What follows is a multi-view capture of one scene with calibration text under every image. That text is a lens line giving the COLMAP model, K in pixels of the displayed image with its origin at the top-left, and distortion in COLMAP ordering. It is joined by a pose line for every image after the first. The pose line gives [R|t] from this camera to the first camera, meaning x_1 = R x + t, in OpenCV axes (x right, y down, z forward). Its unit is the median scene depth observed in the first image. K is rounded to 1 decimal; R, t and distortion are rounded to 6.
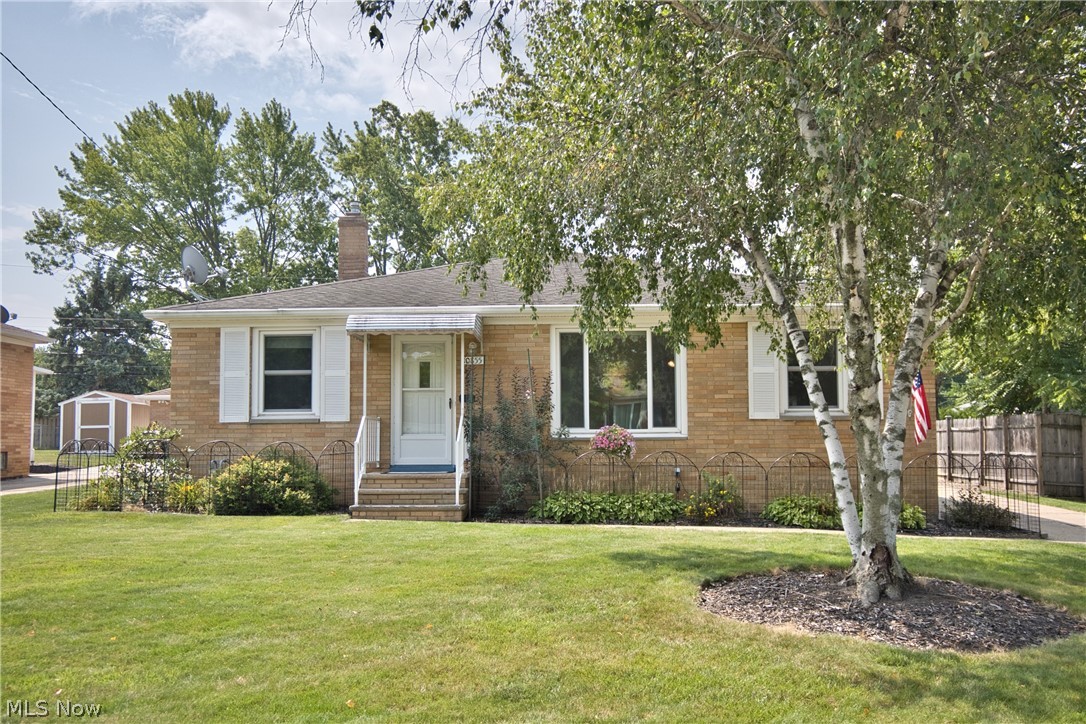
lens RADIAL K [[1006.7, 0, 543.0], [0, 1006.7, 362.0], [0, 0, 1]] dist [-0.018326, 0.096179]
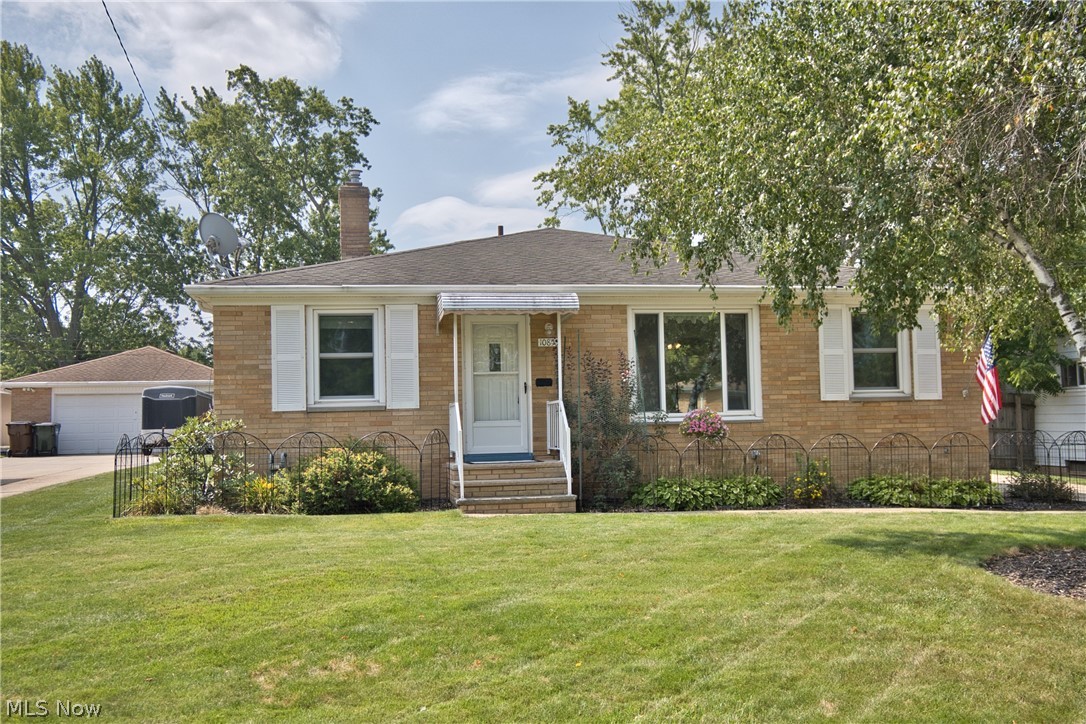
lens RADIAL K [[1006.7, 0, 543.0], [0, 1006.7, 362.0], [0, 0, 1]] dist [-0.018326, 0.096179]
pose [[0.978146, -0.003440, 0.207890, -0.272289], [-0.000176, 0.999849, 0.017370, 0.000491], [-0.207919, -0.017027, 0.977998, 0.073410]]
